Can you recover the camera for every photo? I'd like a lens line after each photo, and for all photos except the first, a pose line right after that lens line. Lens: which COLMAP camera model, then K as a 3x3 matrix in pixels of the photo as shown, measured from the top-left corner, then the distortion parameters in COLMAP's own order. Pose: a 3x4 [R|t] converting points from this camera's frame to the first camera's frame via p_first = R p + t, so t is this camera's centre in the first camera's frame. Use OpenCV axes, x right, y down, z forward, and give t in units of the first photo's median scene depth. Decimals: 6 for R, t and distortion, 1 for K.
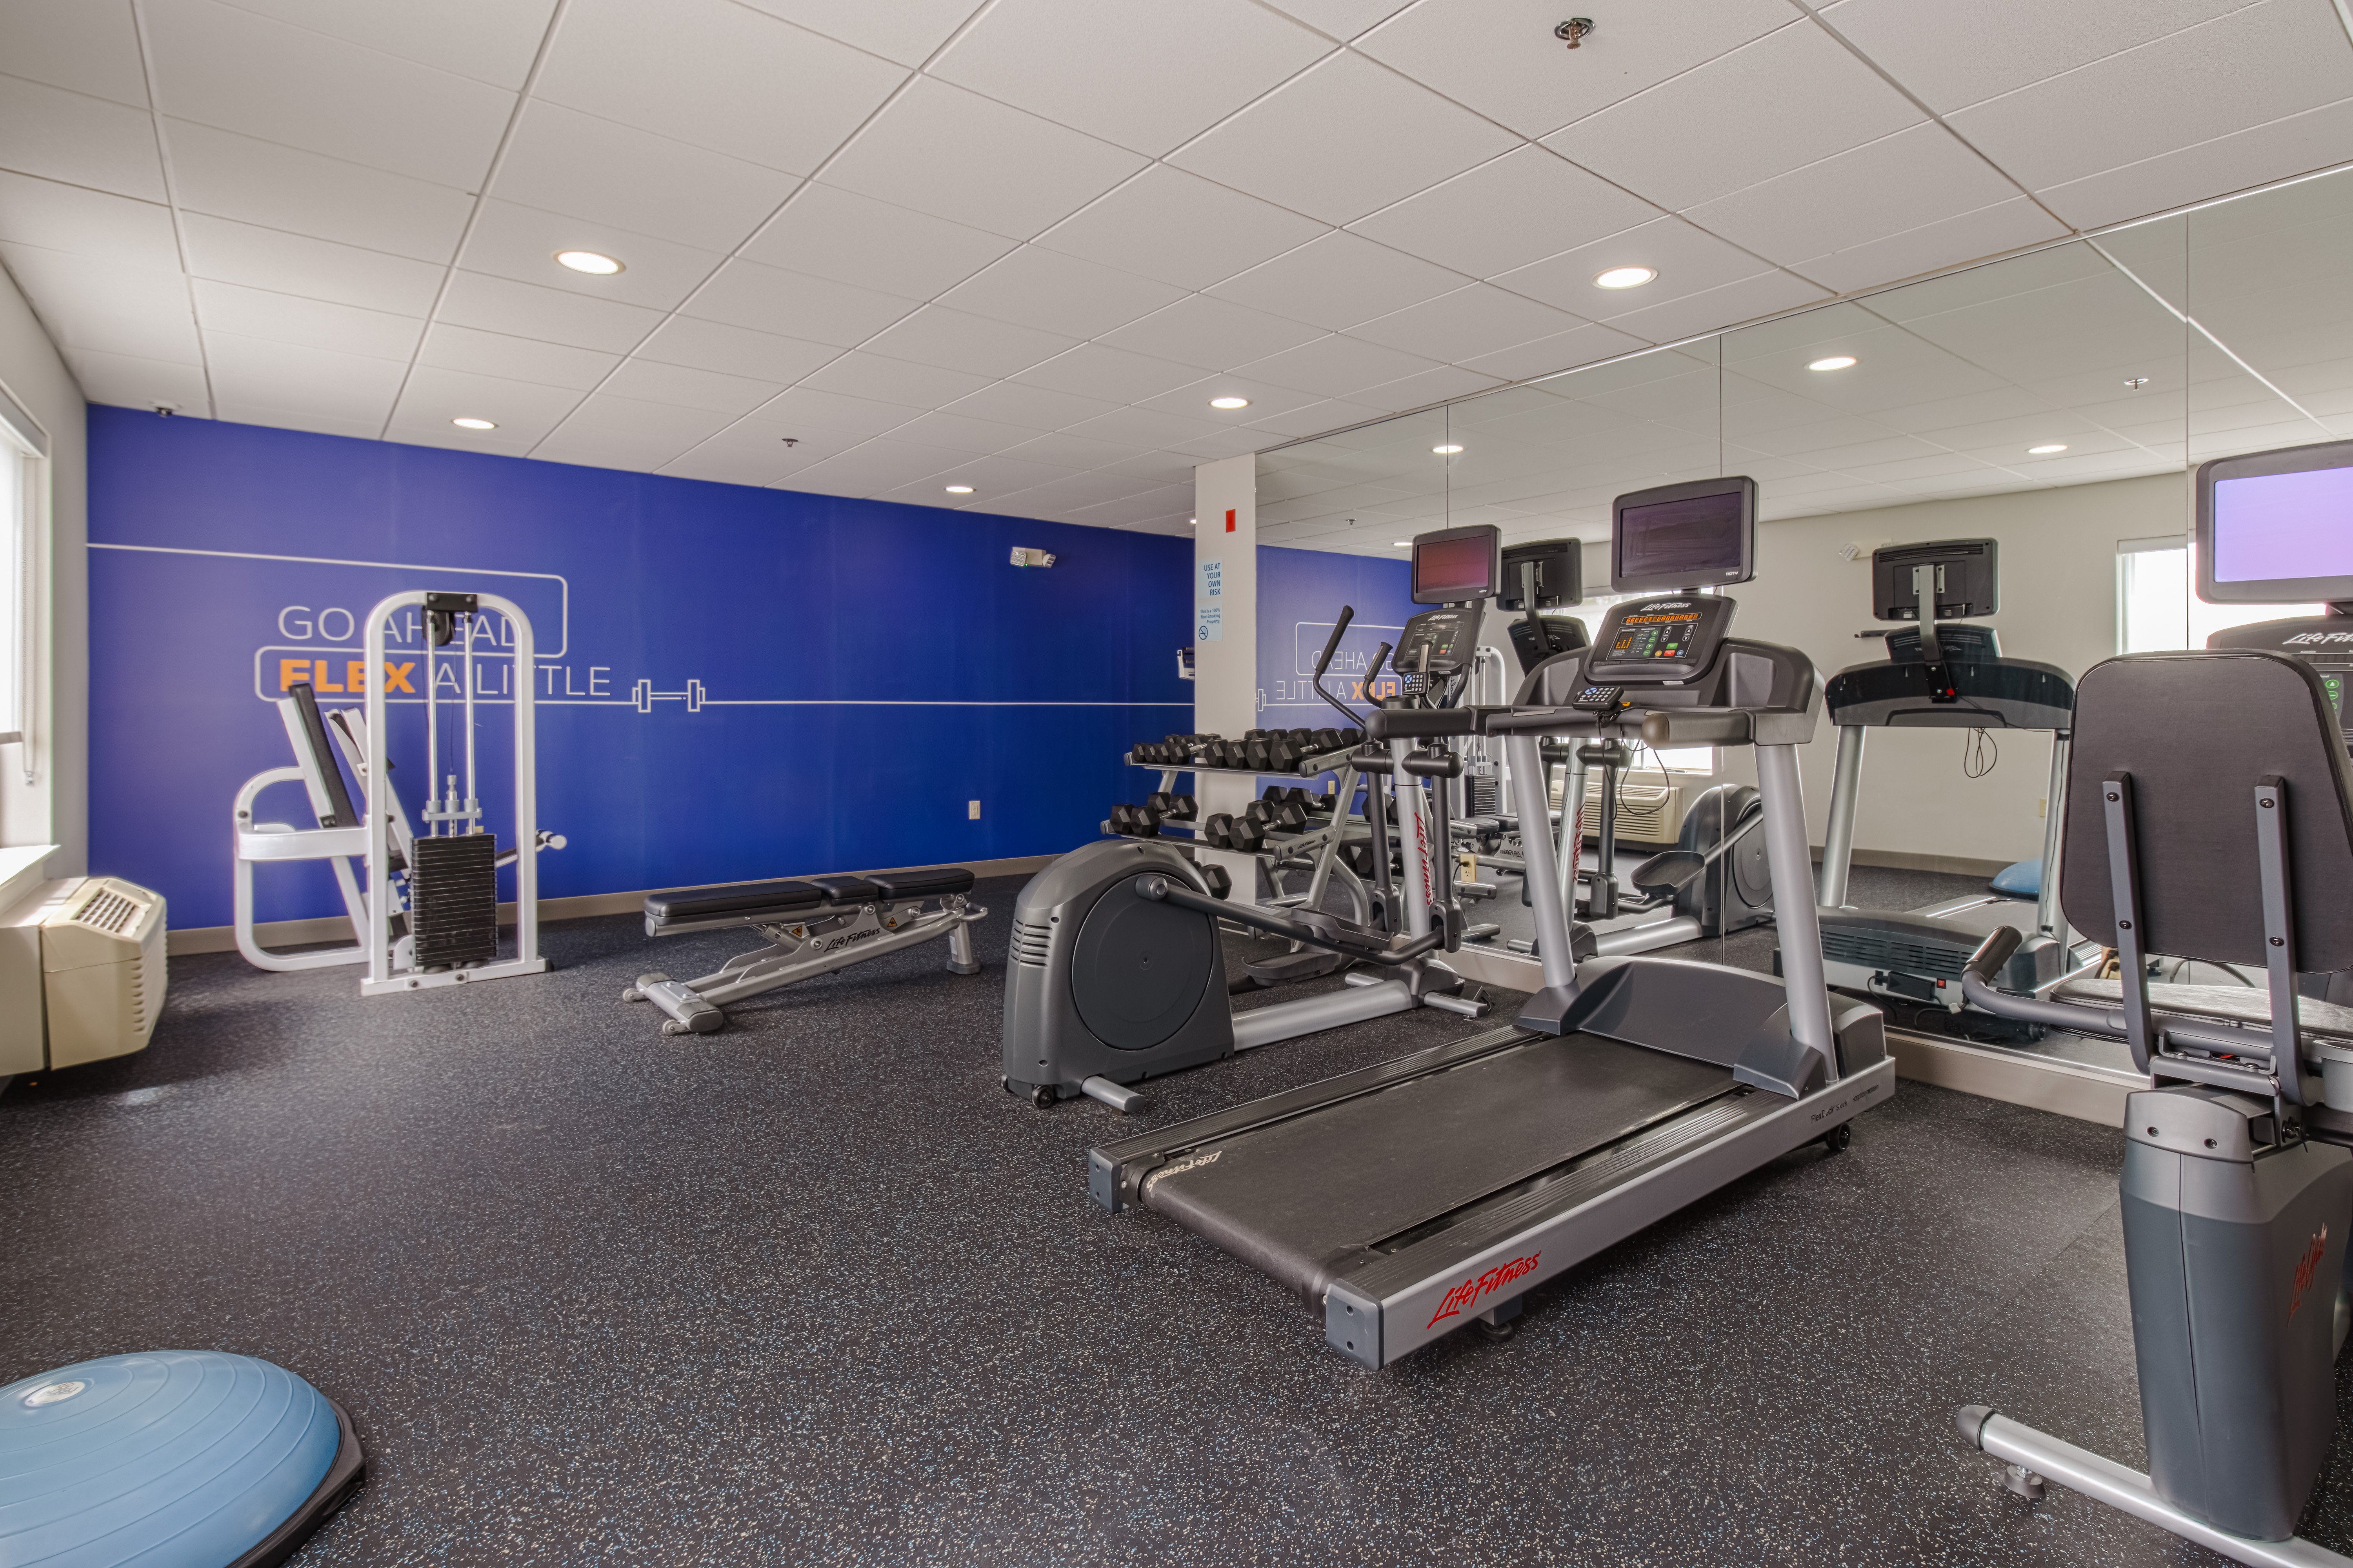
lens RADIAL K [[1167.1, 0, 1180.1], [0, 1167.1, 795.6], [0, 0, 1]] dist [-0.013648, -0.000052]
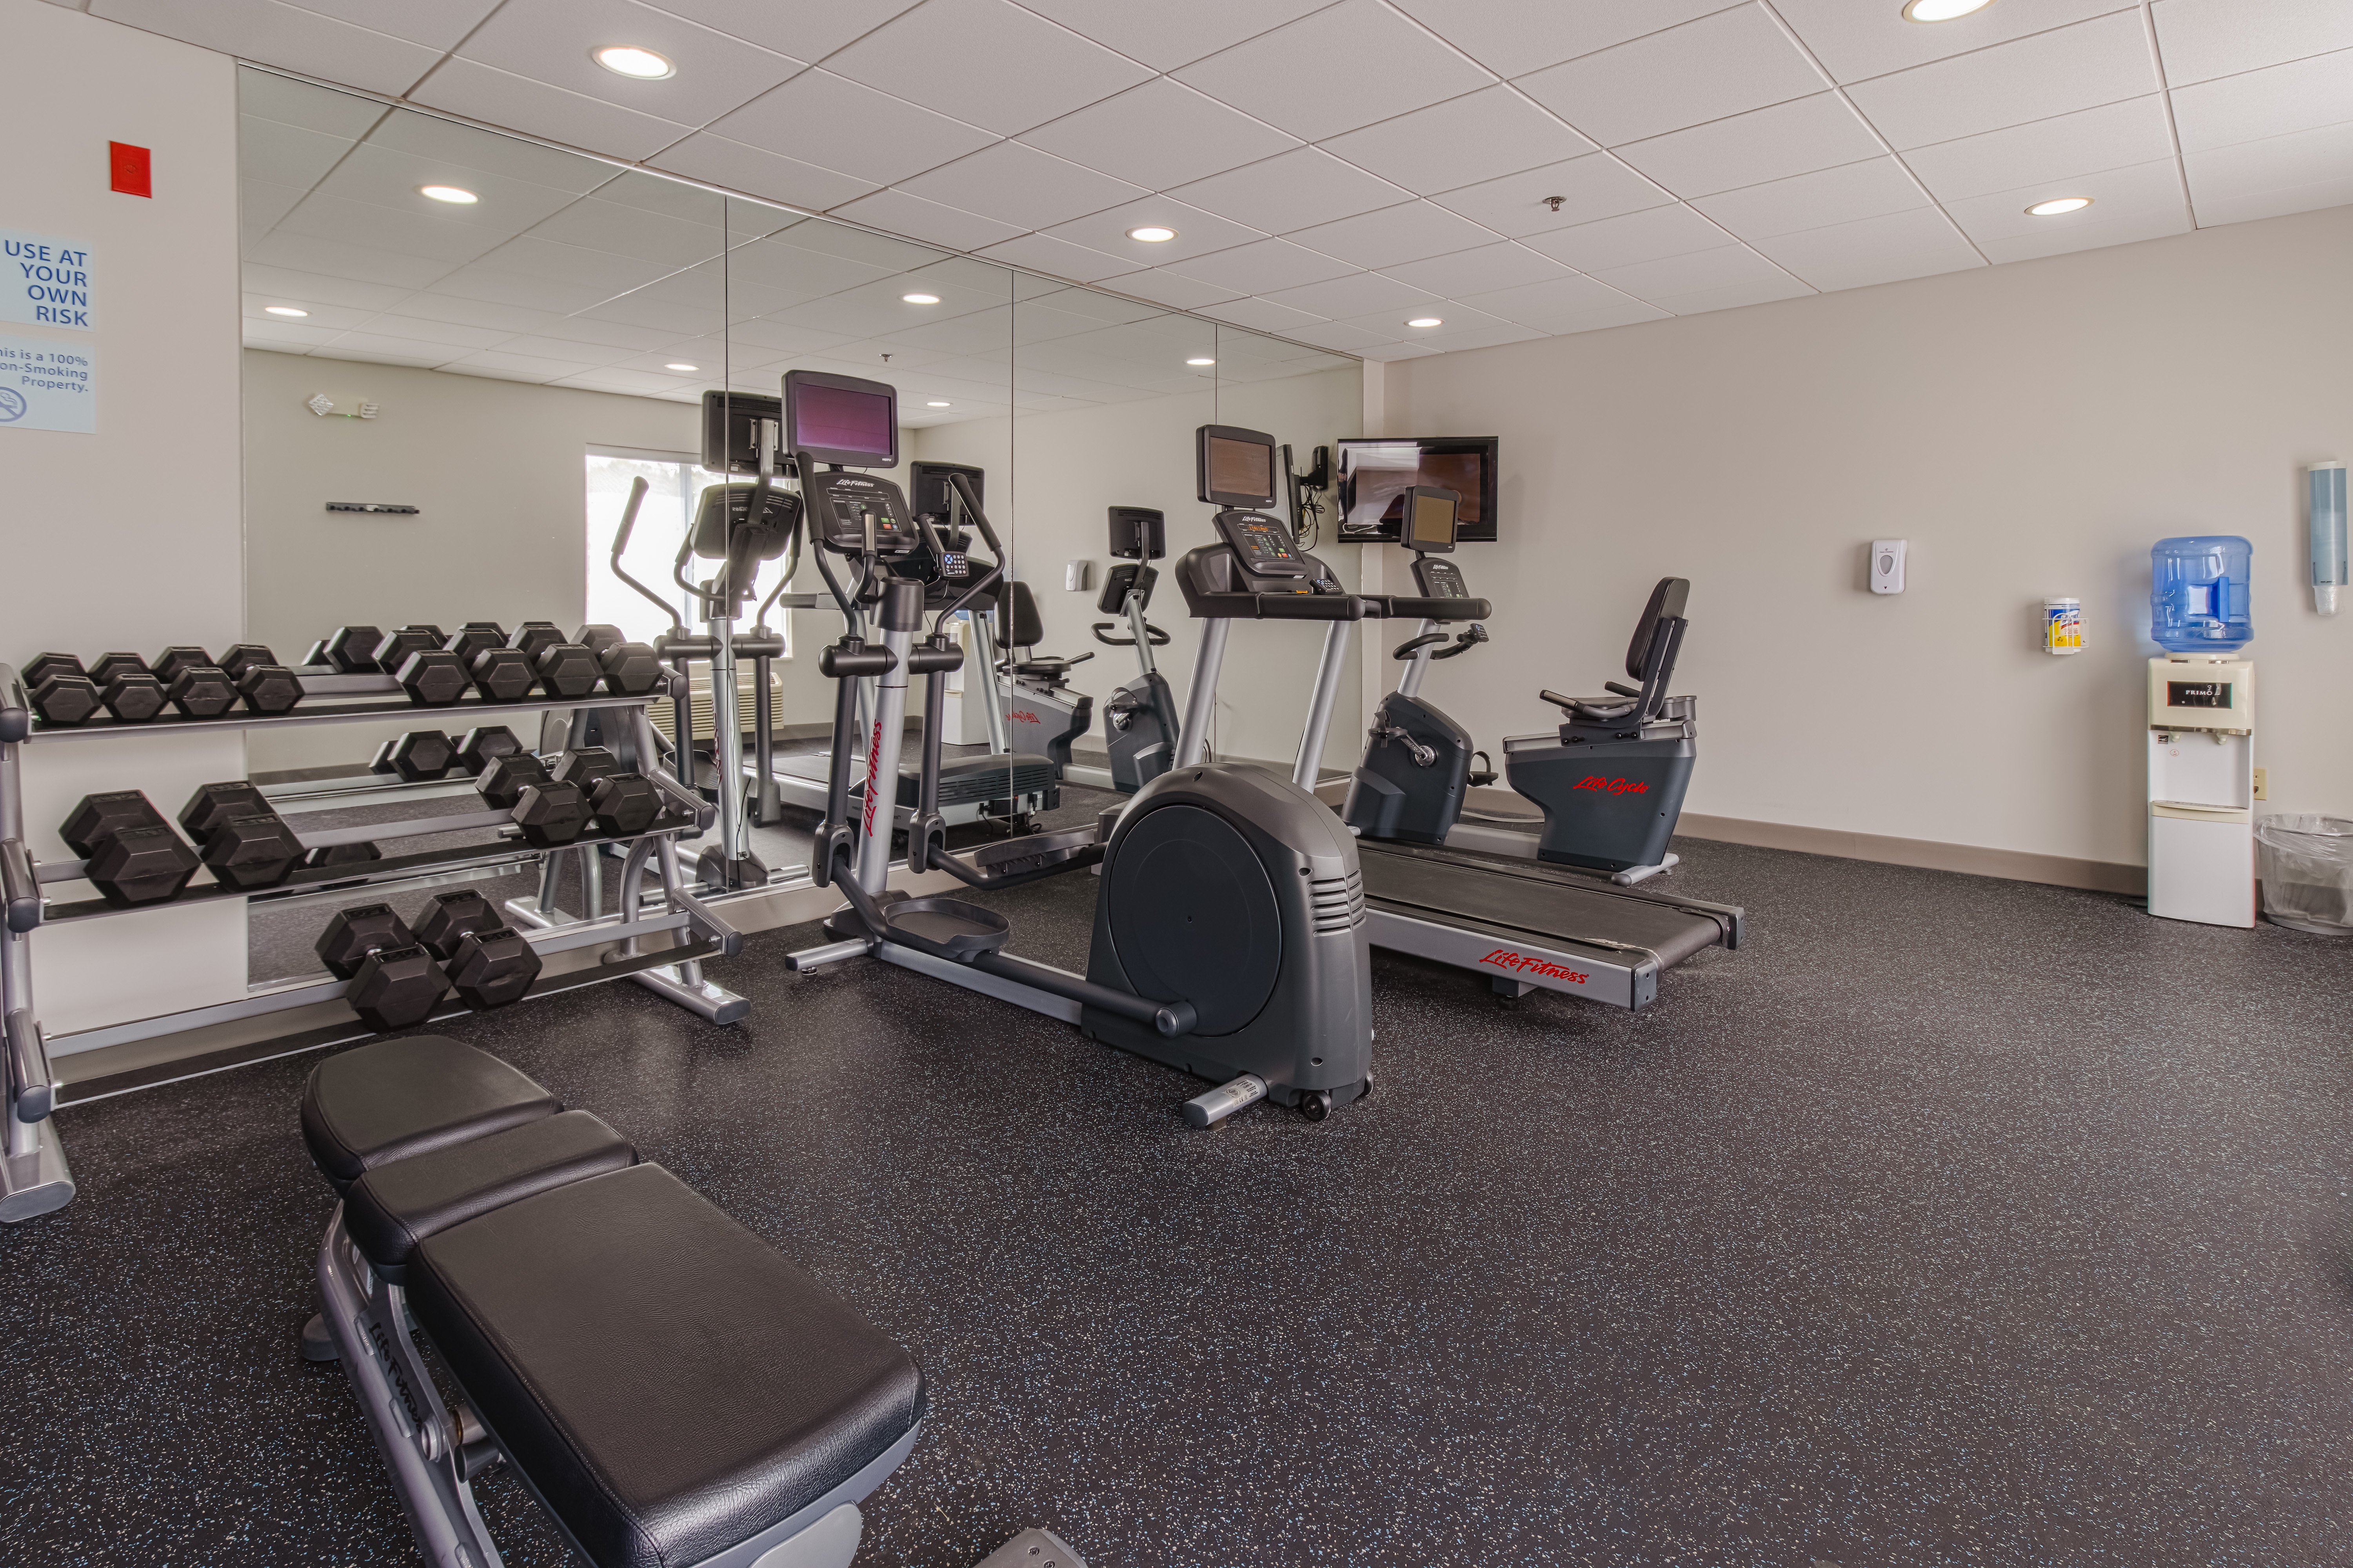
lens RADIAL K [[1167.2, 0, 1177.9], [0, 1167.2, 763.4], [0, 0, 1]] dist [-0.013648, -0.000052]
pose [[-0.159334, -0.139130, 0.977372, -0.685720], [0.068634, 0.986063, 0.151556, -0.071062], [-0.984836, 0.091229, -0.147565, 0.982026]]
